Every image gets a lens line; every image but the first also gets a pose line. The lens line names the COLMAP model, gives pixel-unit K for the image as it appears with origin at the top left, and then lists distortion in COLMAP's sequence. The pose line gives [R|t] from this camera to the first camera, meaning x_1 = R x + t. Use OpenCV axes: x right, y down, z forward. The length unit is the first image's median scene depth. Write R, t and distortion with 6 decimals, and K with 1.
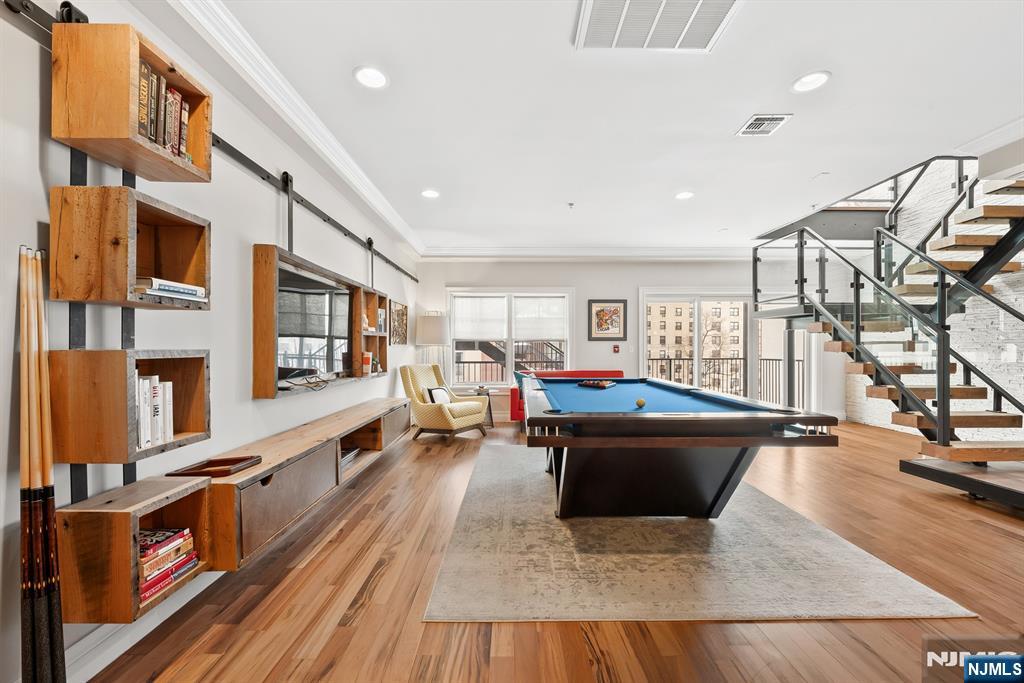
lens RADIAL K [[409.7, 0, 511.0], [0, 409.7, 347.7], [0, 0, 1]] dist [-0.005669, -0.001272]
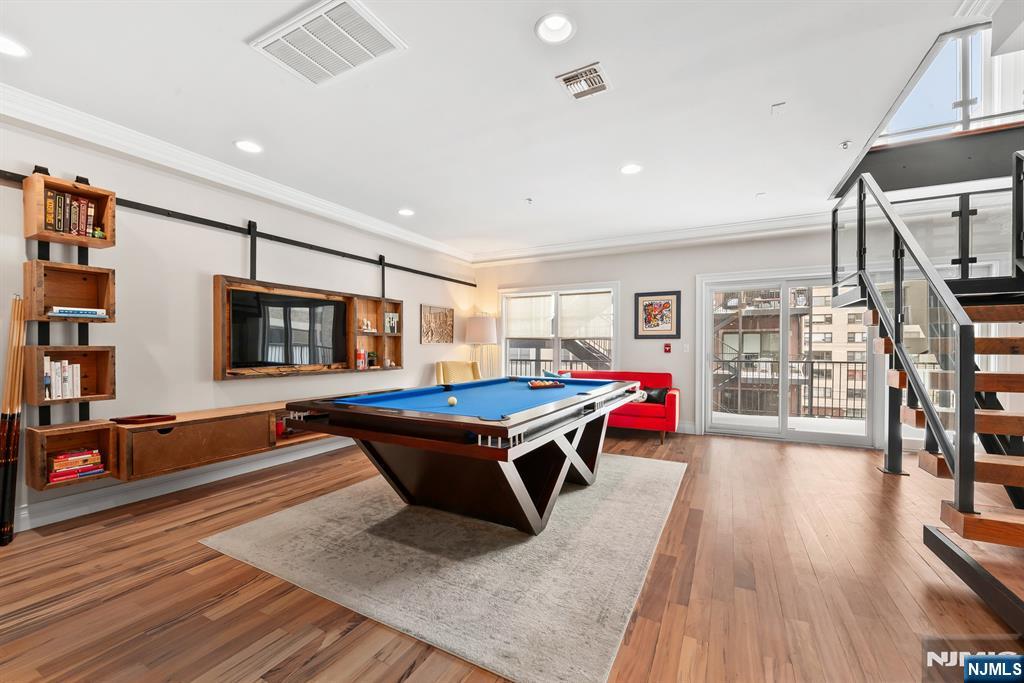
lens RADIAL K [[409.7, 0, 514.2], [0, 409.7, 348.0], [0, 0, 1]] dist [-0.005669, -0.001272]
pose [[0.880127, 0.005979, -0.474701, 0.939903], [-0.003745, 0.999977, 0.005651, -0.002511], [0.474723, -0.003196, 0.880129, 0.194977]]
